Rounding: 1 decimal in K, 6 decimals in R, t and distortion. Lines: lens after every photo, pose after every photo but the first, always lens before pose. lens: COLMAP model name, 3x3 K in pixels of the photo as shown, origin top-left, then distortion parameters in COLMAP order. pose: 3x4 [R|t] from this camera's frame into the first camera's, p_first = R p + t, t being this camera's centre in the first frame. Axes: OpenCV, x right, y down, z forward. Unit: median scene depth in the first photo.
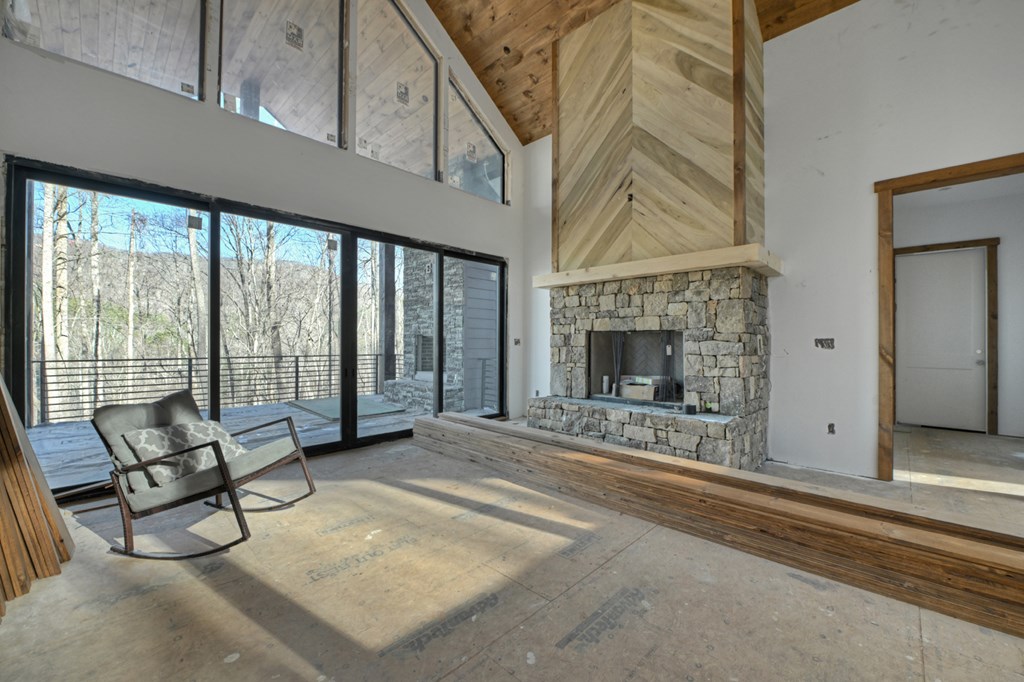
lens RADIAL K [[406.8, 0, 512.0], [0, 406.8, 341.0], [0, 0, 1]] dist [-0.018681, -0.000268]
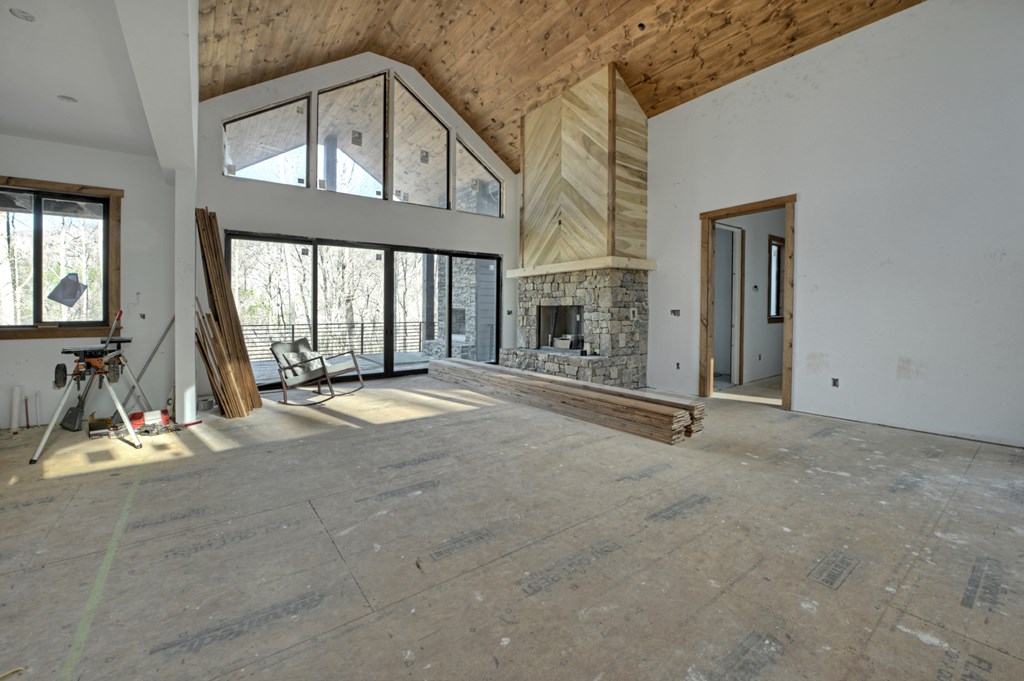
lens RADIAL K [[422.1, 0, 558.3], [0, 422.1, 299.8], [0, 0, 1]] dist [-0.016901, -0.000034]
pose [[0.997534, -0.008349, -0.069689, 0.405562], [0.006802, 0.999726, -0.022406, -0.011310], [0.069857, 0.021876, 0.997317, -0.666374]]
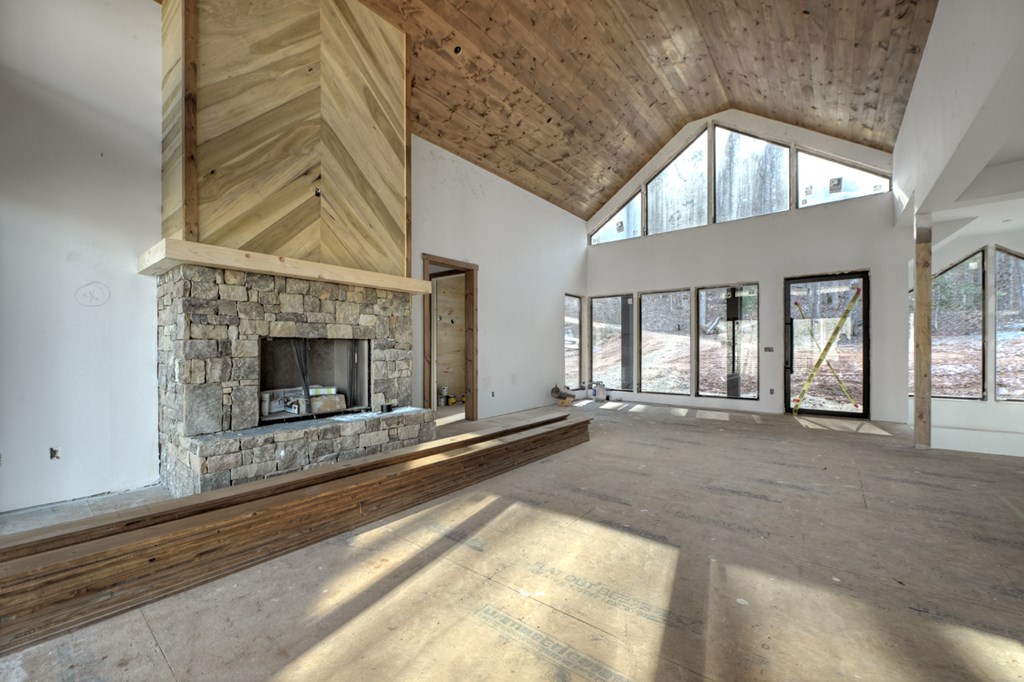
lens RADIAL K [[367.9, 0, 555.3], [0, 367.9, 339.4], [0, 0, 1]] dist [-0.011201, -0.000050]
pose [[-0.124467, 0.020830, 0.992005, -0.596626], [-0.006082, 0.999745, -0.021755, -0.007783], [-0.992205, -0.008742, -0.124308, 0.574925]]
